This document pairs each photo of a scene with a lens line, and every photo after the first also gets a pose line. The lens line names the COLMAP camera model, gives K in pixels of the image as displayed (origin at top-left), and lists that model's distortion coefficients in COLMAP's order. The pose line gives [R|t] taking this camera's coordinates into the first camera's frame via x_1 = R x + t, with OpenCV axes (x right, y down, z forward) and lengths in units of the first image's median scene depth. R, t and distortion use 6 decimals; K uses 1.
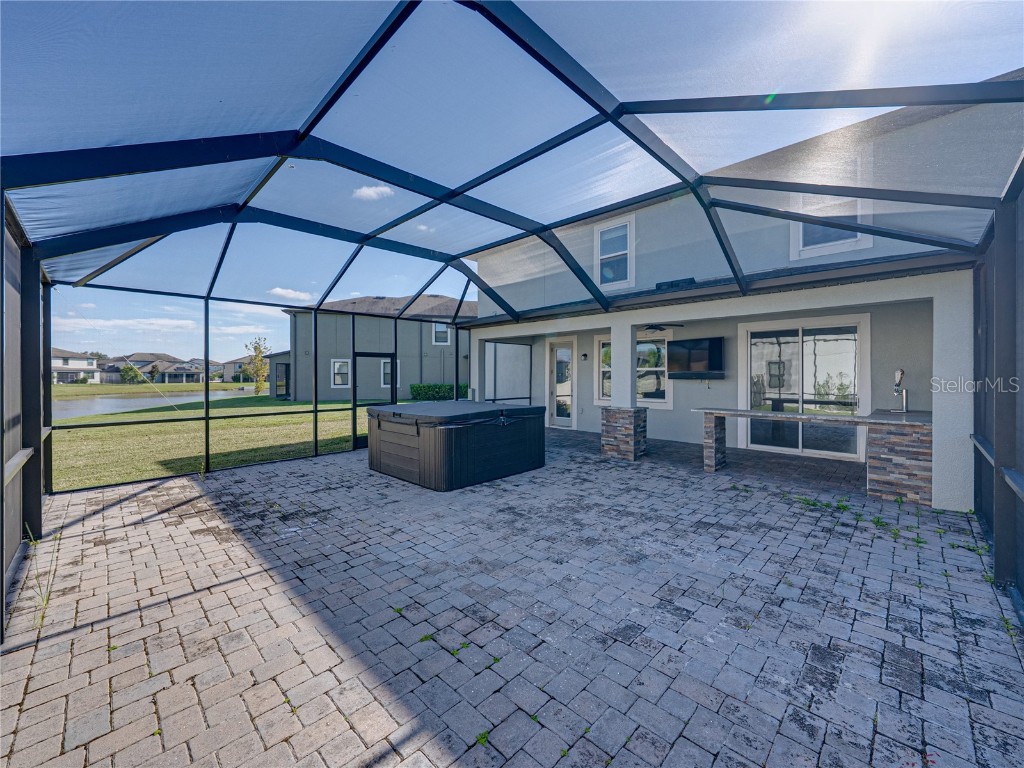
lens RADIAL K [[406.5, 0, 510.1], [0, 406.5, 376.4], [0, 0, 1]] dist [-0.006817, 0.001185]
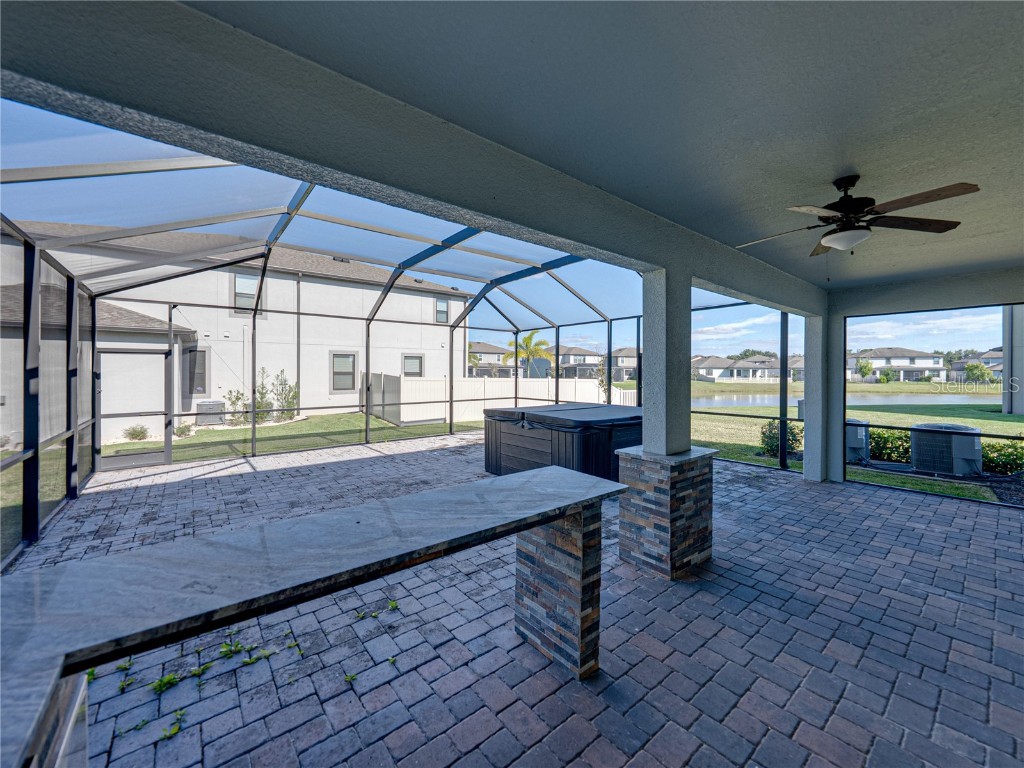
lens RADIAL K [[406.5, 0, 525.0], [0, 406.5, 371.3], [0, 0, 1]] dist [-0.006817, 0.001185]
pose [[-0.093537, 0.000231, -0.995616, 1.135900], [-0.008584, 0.999963, 0.001038, -0.020747], [0.995579, 0.008644, -0.093532, 1.326460]]
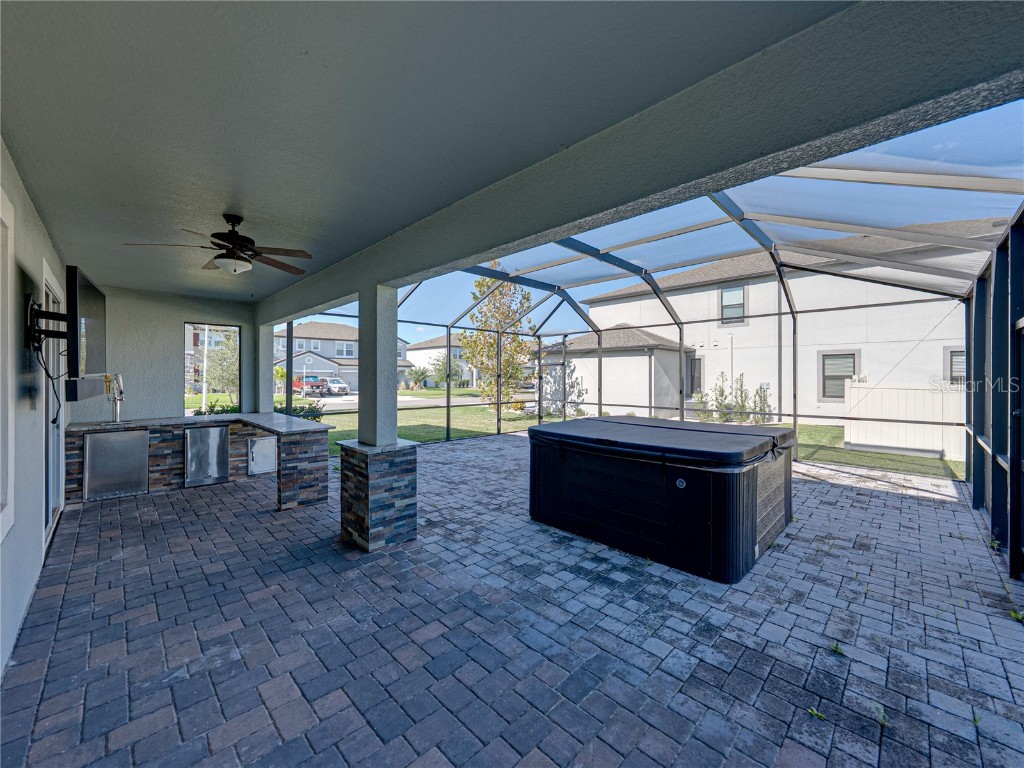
lens RADIAL K [[406.5, 0, 502.8], [0, 406.5, 372.1], [0, 0, 1]] dist [-0.006817, 0.001185]
pose [[-0.999758, 0.001768, 0.021932, 0.158742], [0.001740, 0.999998, -0.001300, -0.024219], [-0.021934, -0.001261, -0.999759, 2.298592]]
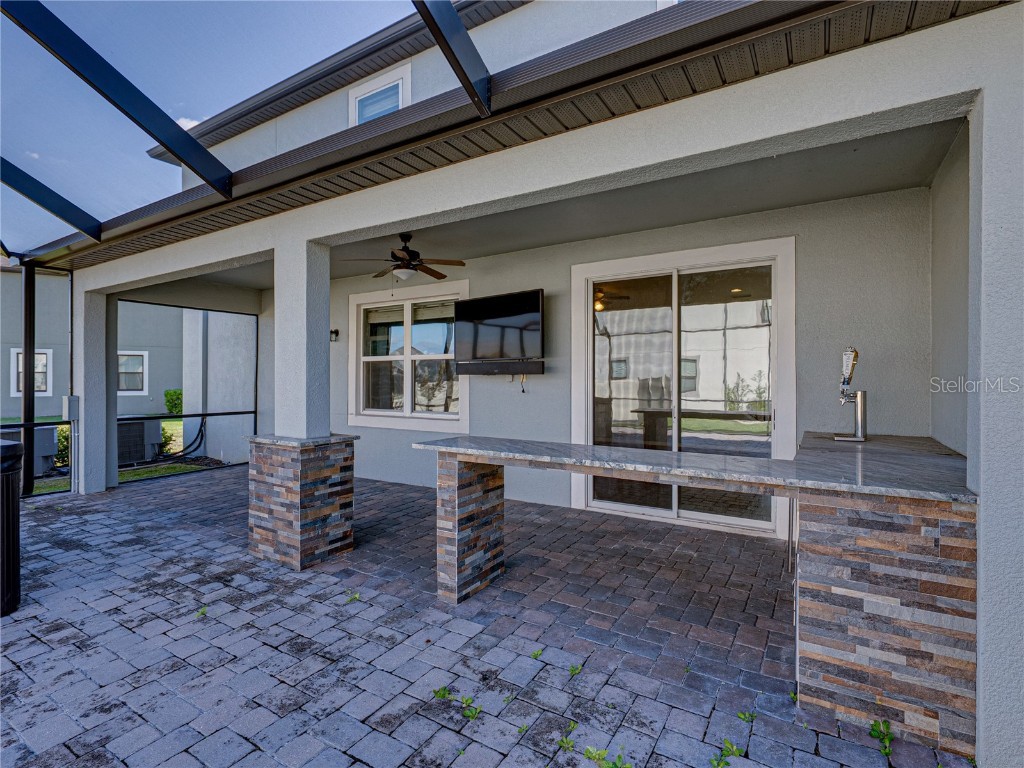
lens RADIAL K [[505.8, 0, 506.3], [0, 505.8, 379.5], [0, 0, 1]] dist [0.000993, -0.001939]
pose [[0.975241, -0.000217, 0.221147, 0.561987], [0.000641, 0.999998, -0.001847, 0.024863], [-0.221146, 0.001943, 0.975239, 0.651539]]
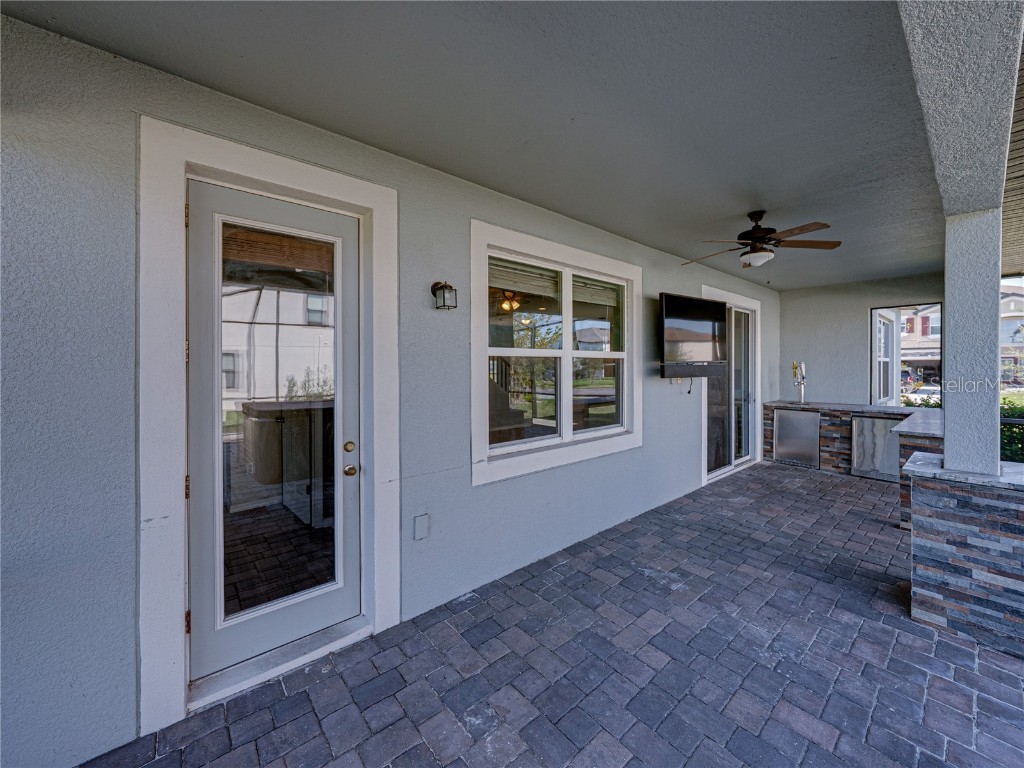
lens RADIAL K [[399.6, 0, 535.1], [0, 399.6, 367.0], [0, 0, 1]] dist [-0.000505, 0.000229]
pose [[0.055507, -0.002121, 0.998456, -0.095959], [0.006205, 0.999979, 0.001779, -0.014660], [-0.998439, 0.006096, 0.055519, 2.012195]]
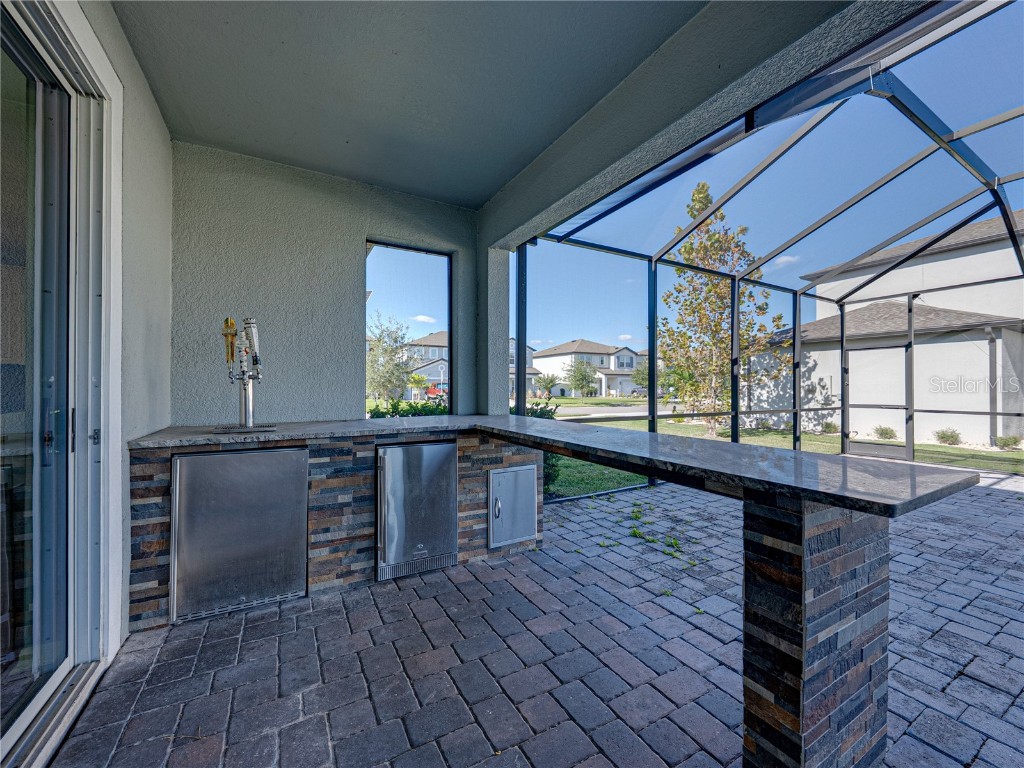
lens RADIAL K [[399.6, 0, 504.9], [0, 399.6, 384.4], [0, 0, 1]] dist [-0.000505, 0.000229]
pose [[-0.960019, 0.001026, 0.279933, 0.784242], [0.001417, 0.999998, 0.001194, 0.054566], [-0.279932, 0.001543, -0.960019, 1.614087]]
